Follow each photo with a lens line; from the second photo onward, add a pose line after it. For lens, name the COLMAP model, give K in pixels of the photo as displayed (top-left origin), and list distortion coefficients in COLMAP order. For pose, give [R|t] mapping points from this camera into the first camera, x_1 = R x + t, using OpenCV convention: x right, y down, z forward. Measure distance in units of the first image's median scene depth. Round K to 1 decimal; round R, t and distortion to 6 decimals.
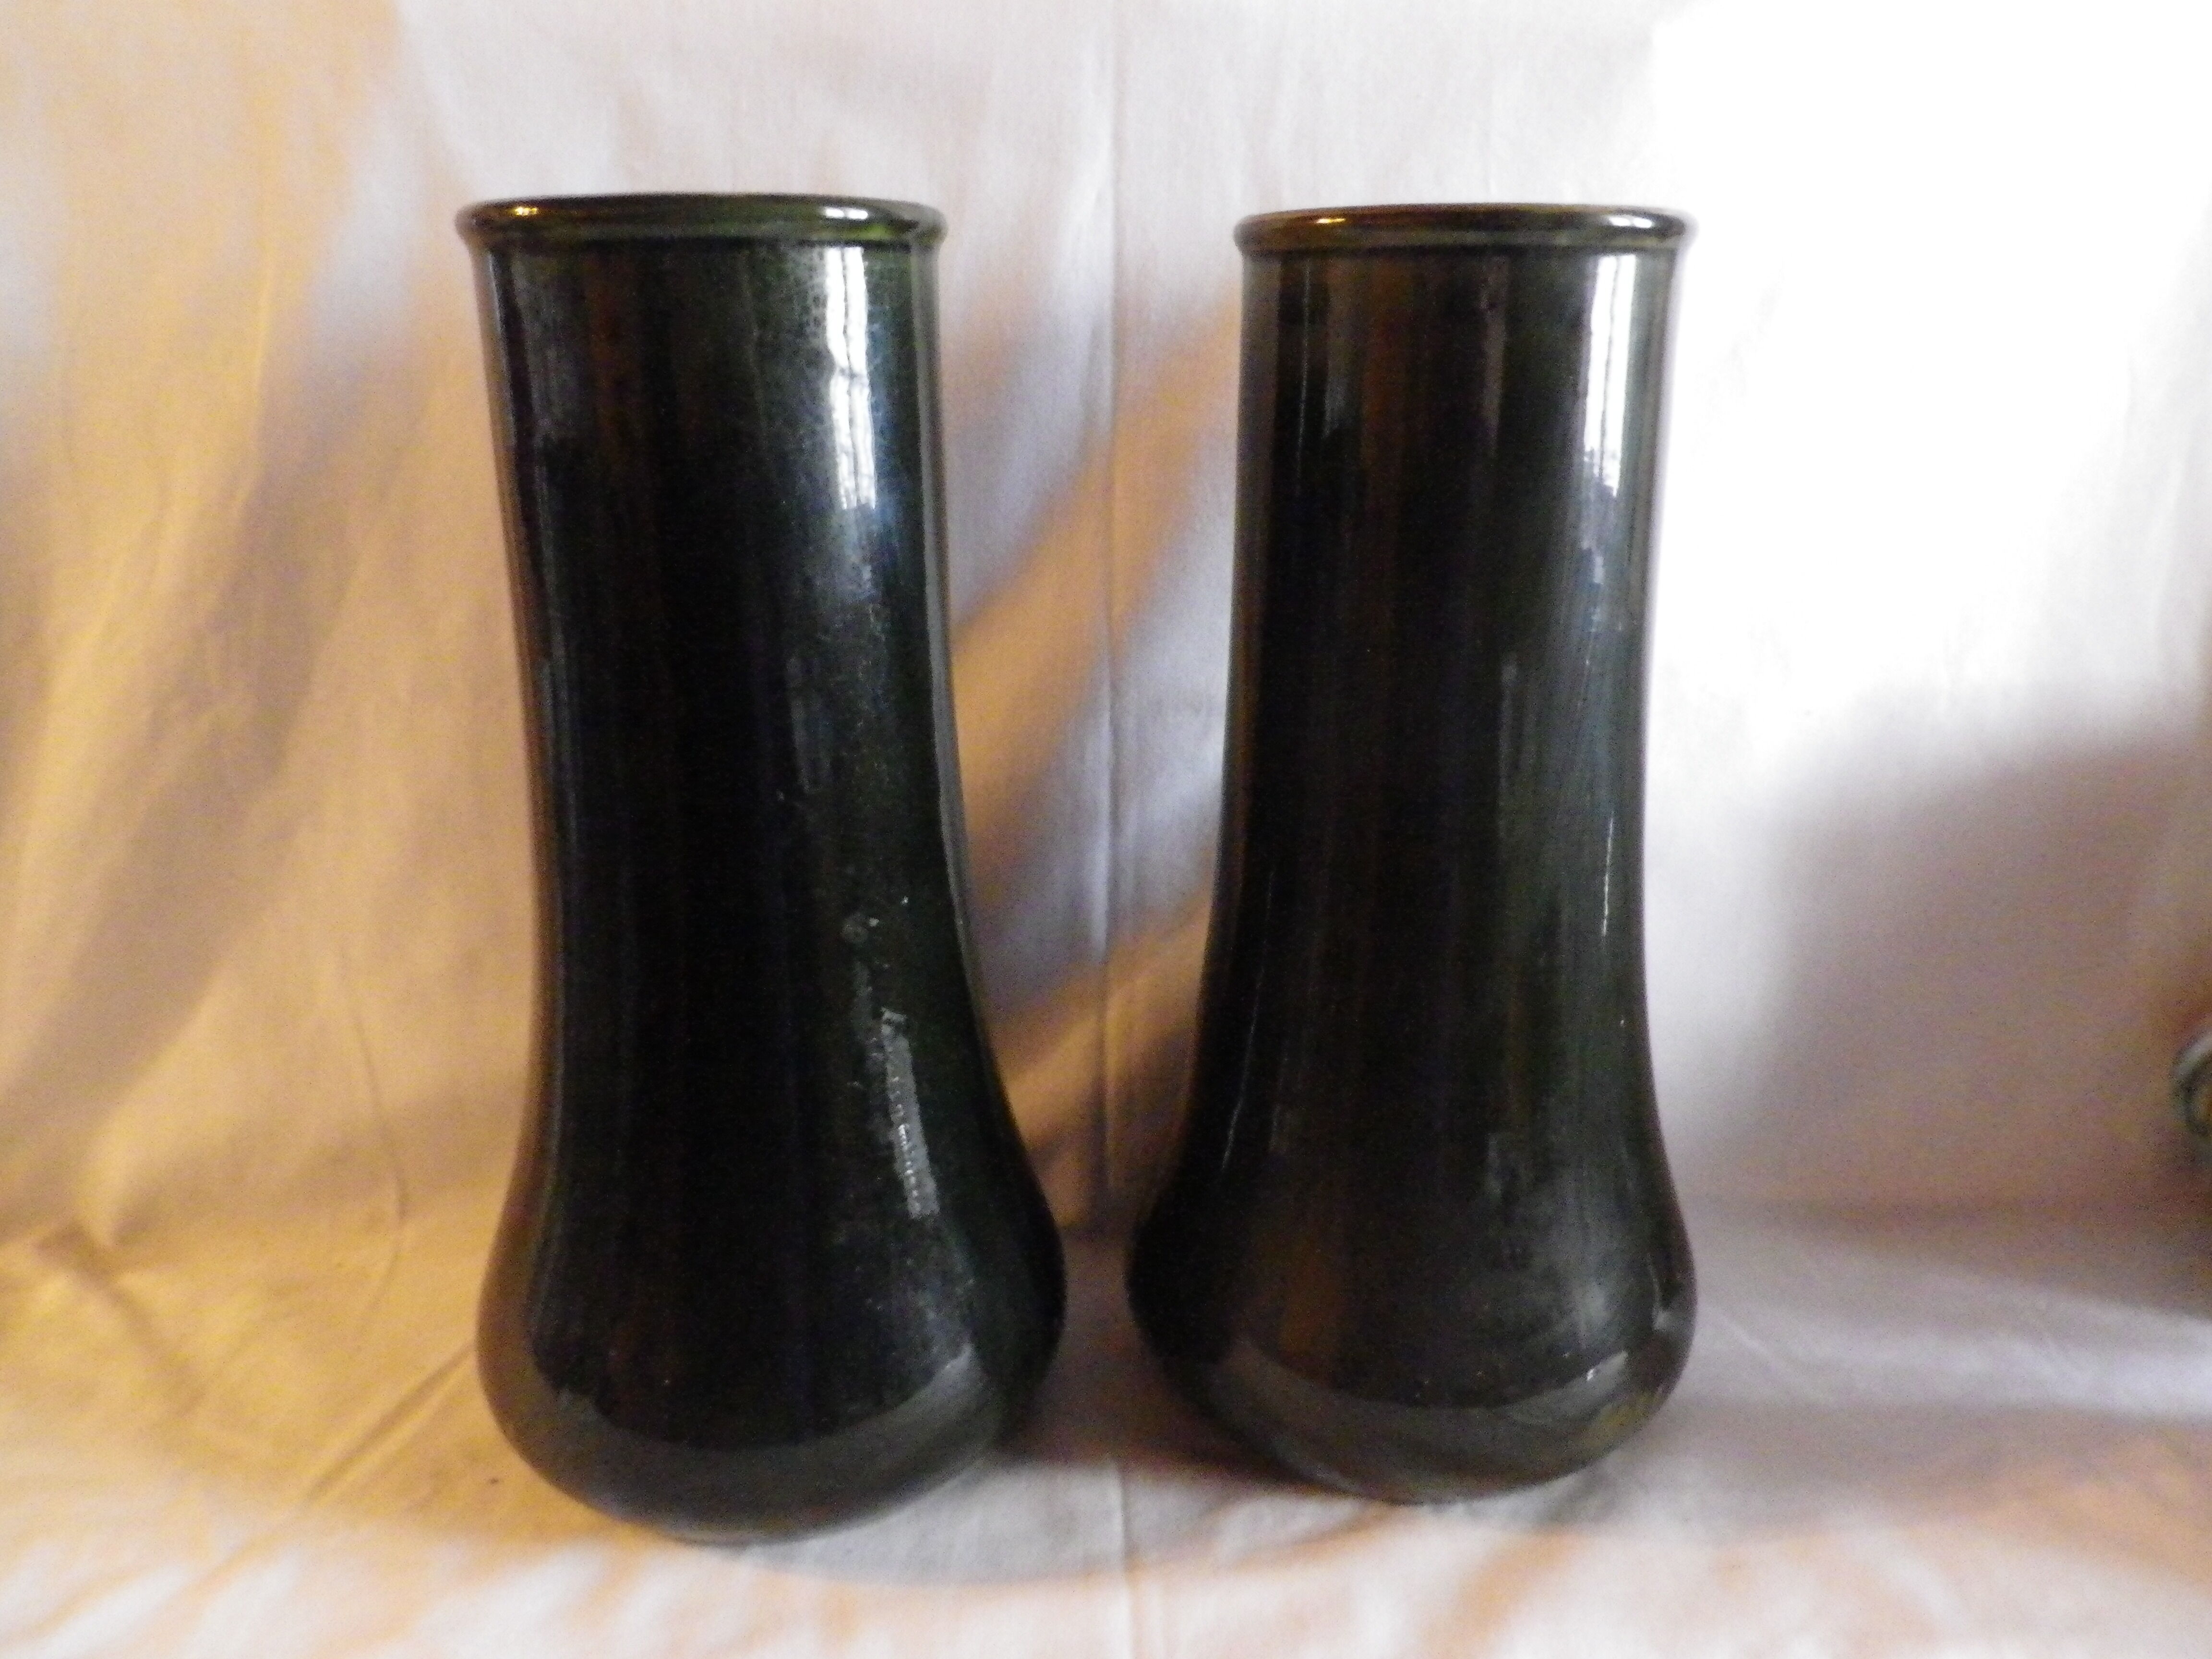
lens RADIAL K [[1645.6, 0, 1105.1], [0, 1645.6, 766.0], [0, 0, 1]] dist [-0.003364, -0.002079]
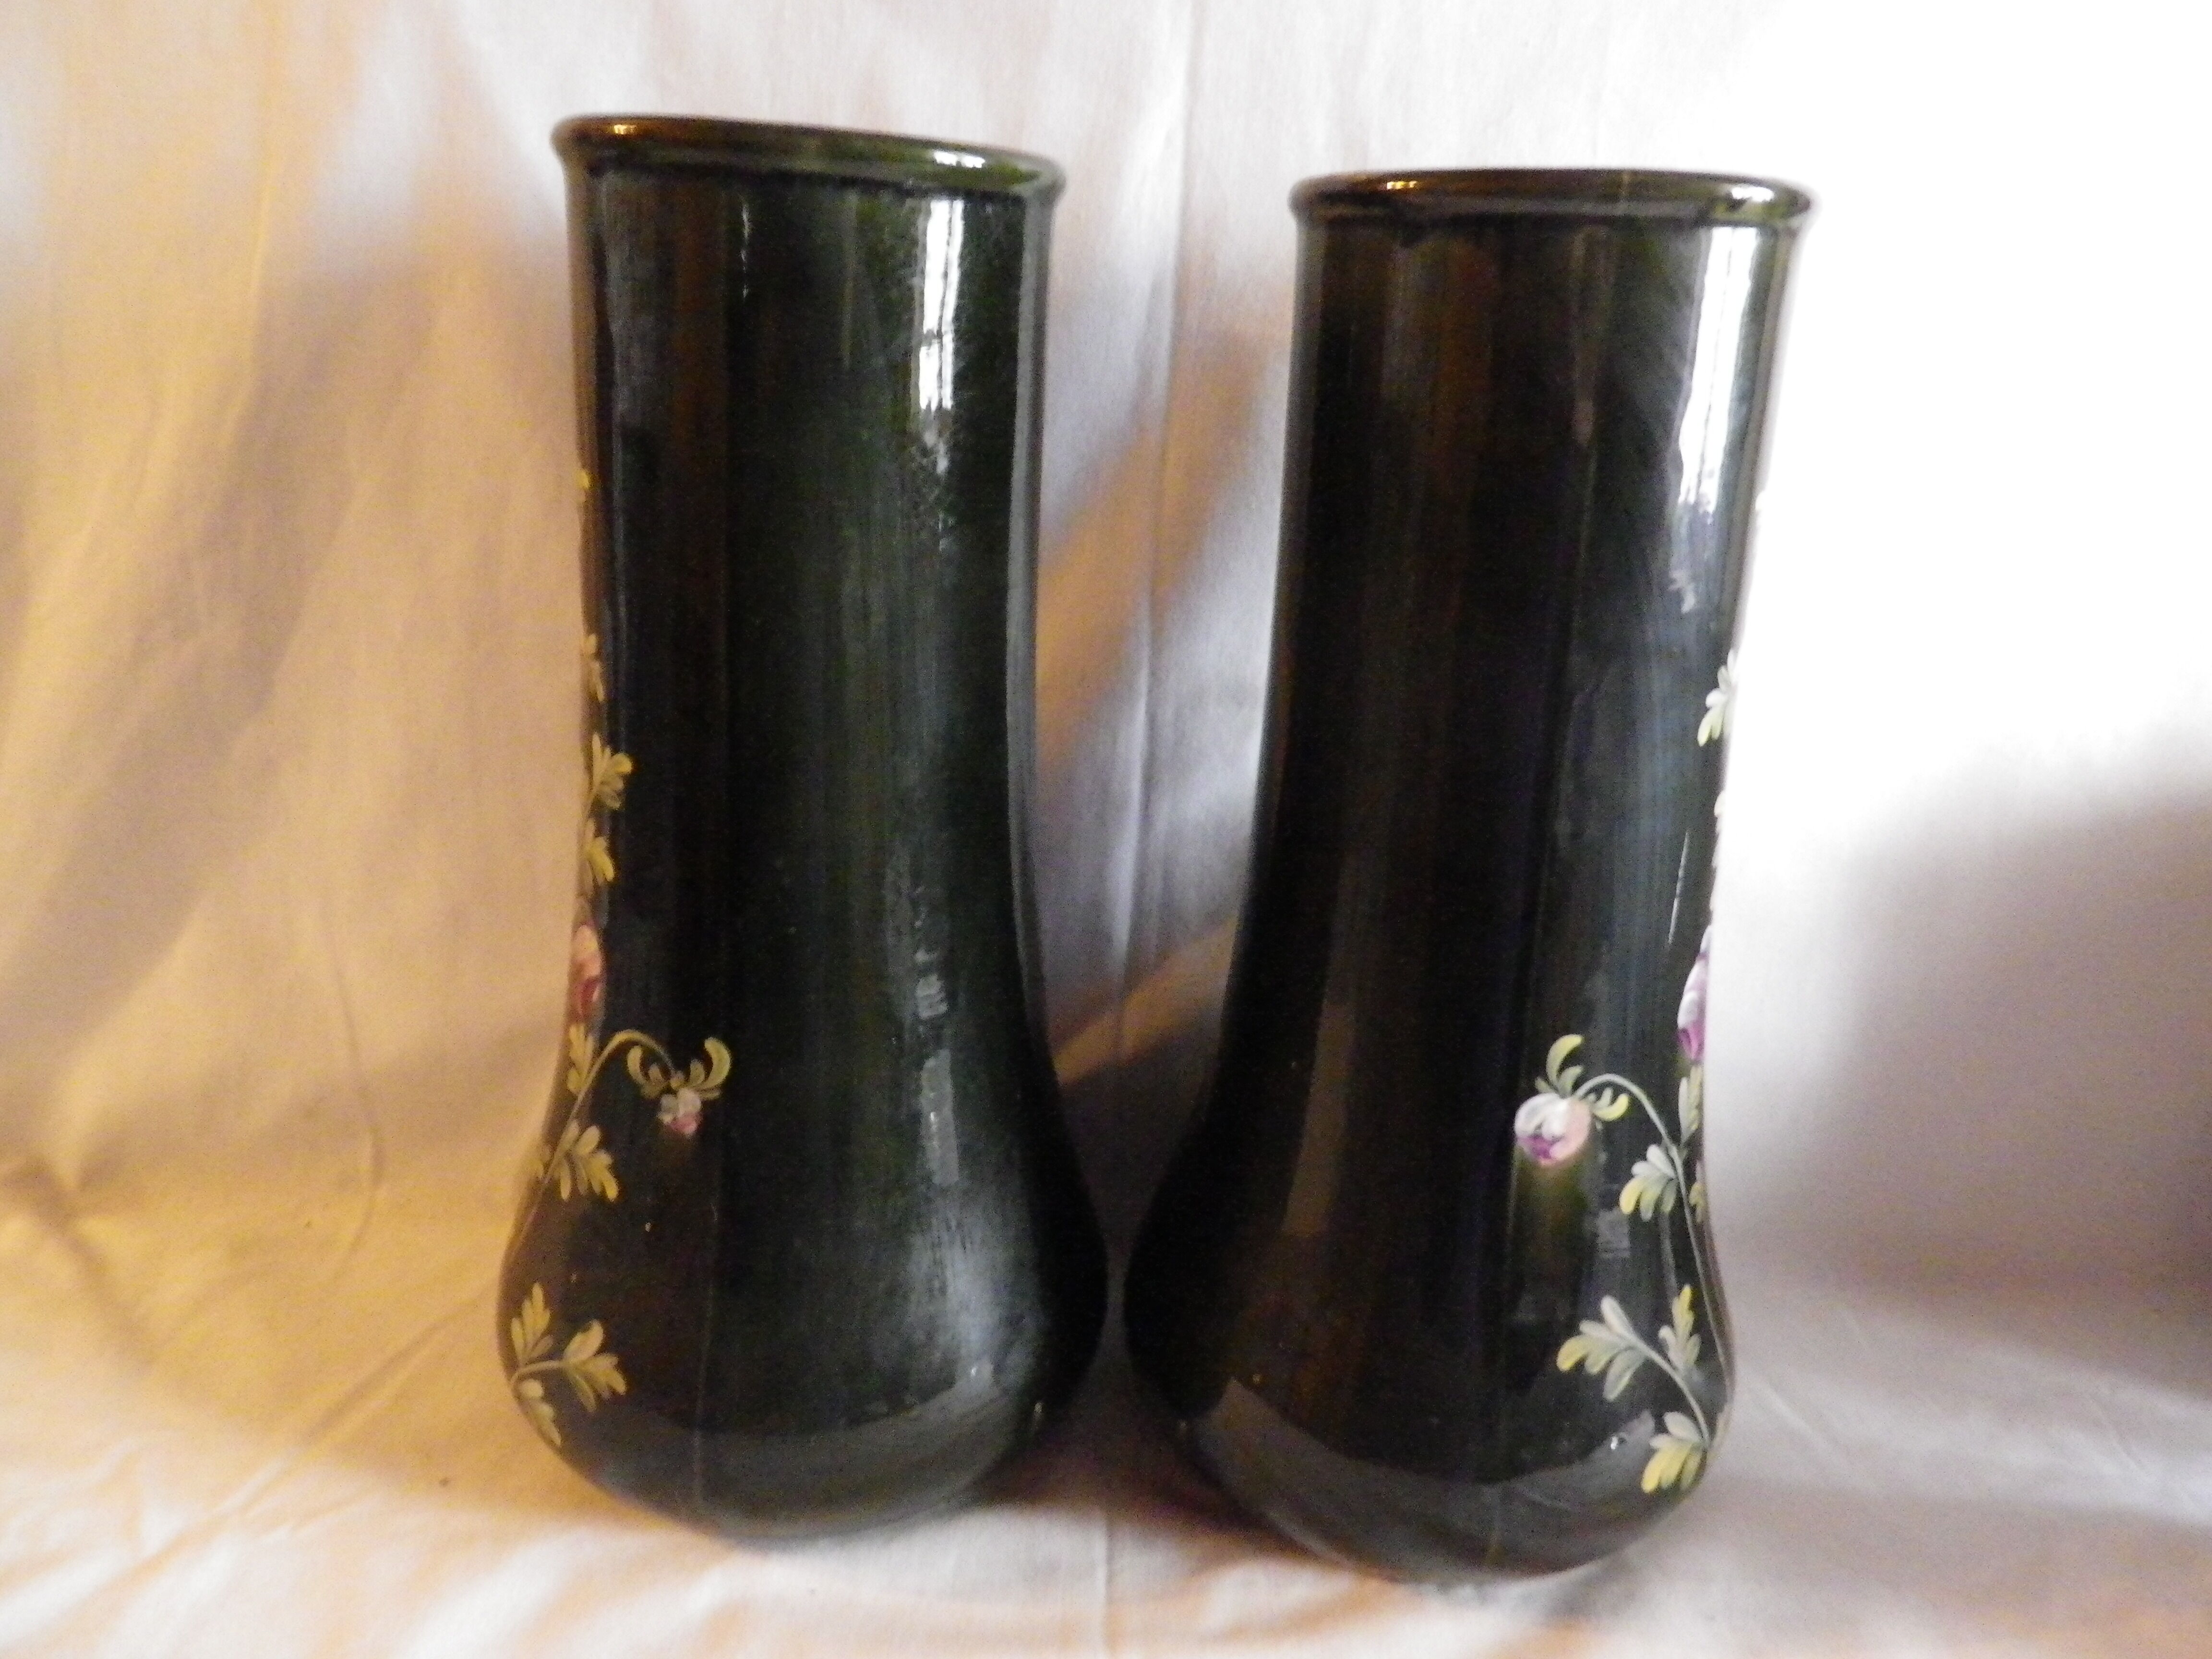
lens RADIAL K [[1652.1, 0, 1105.9], [0, 1652.1, 753.2], [0, 0, 1]] dist [-0.004488, 0.000724]
pose [[0.997884, 0.061127, -0.022156, 0.002468], [-0.060101, 0.997207, 0.044343, -0.042456], [0.024804, -0.042918, 0.998771, 0.066415]]
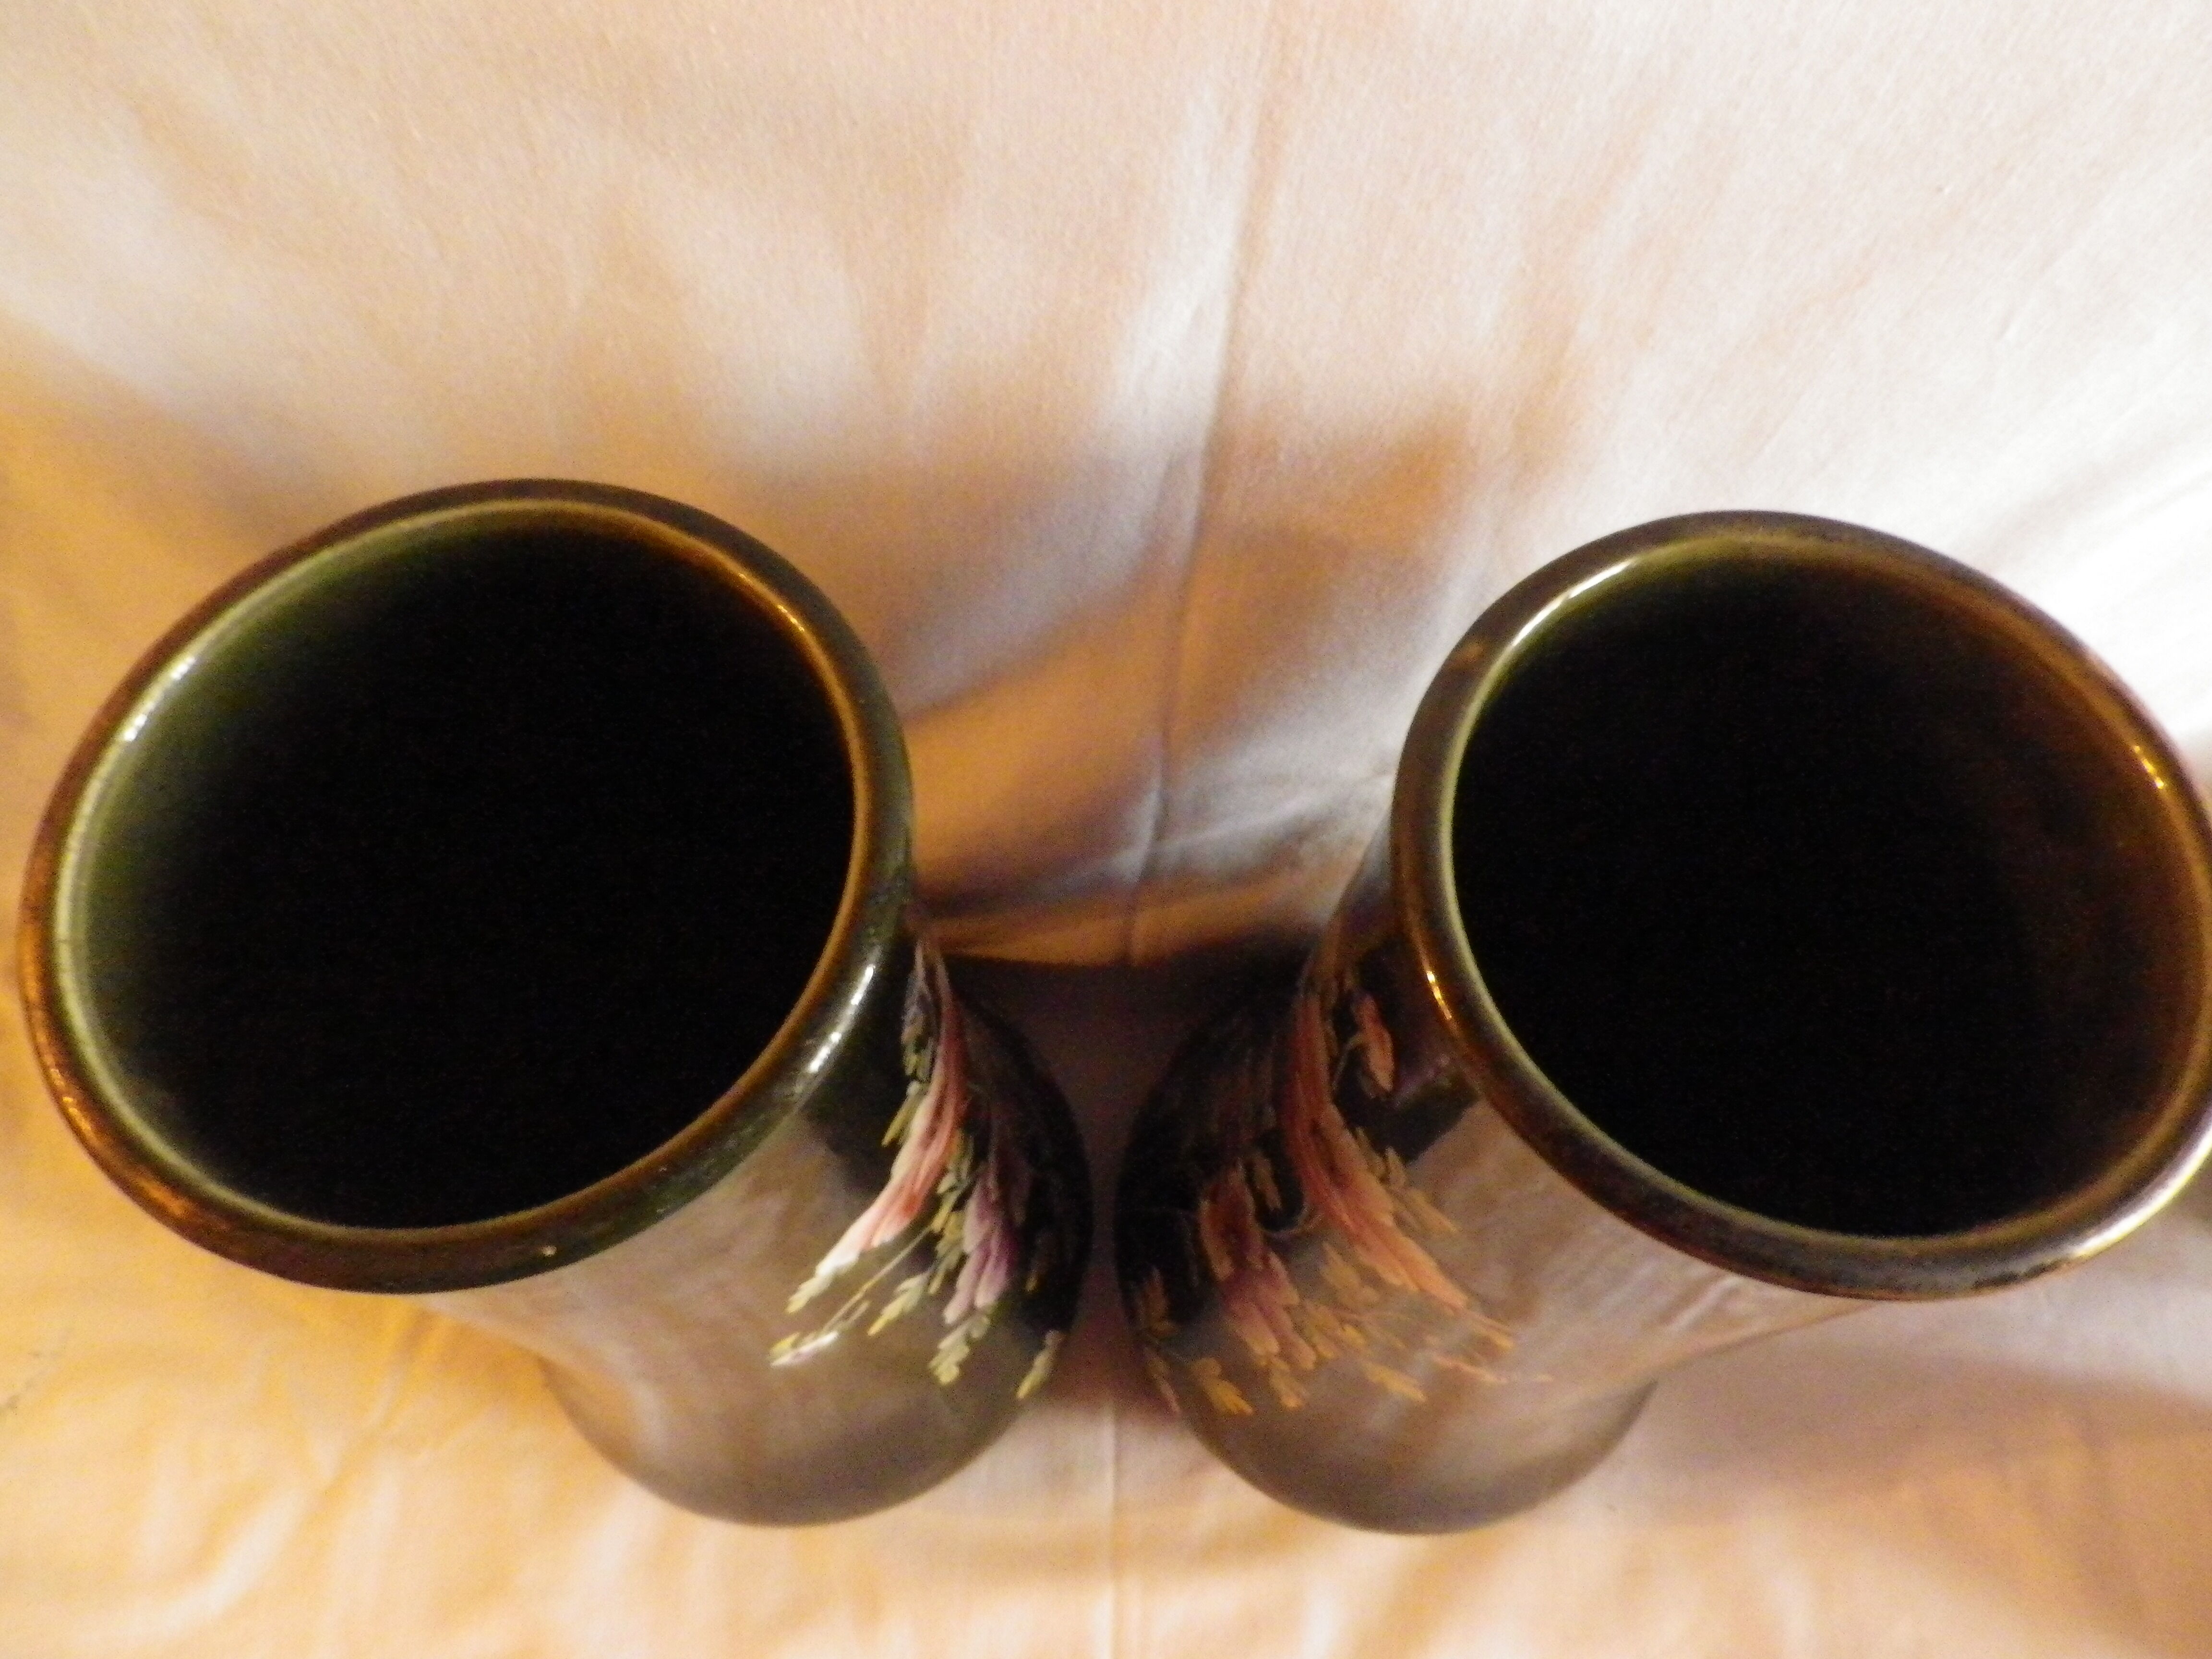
lens RADIAL K [[1645.6, 0, 1105.1], [0, 1645.6, 766.0], [0, 0, 1]] dist [-0.003364, -0.002079]
pose [[0.998216, 0.059603, 0.003527, -0.023895], [-0.040305, 0.629081, 0.776294, -0.605785], [0.044051, -0.775052, 0.630361, 0.557991]]
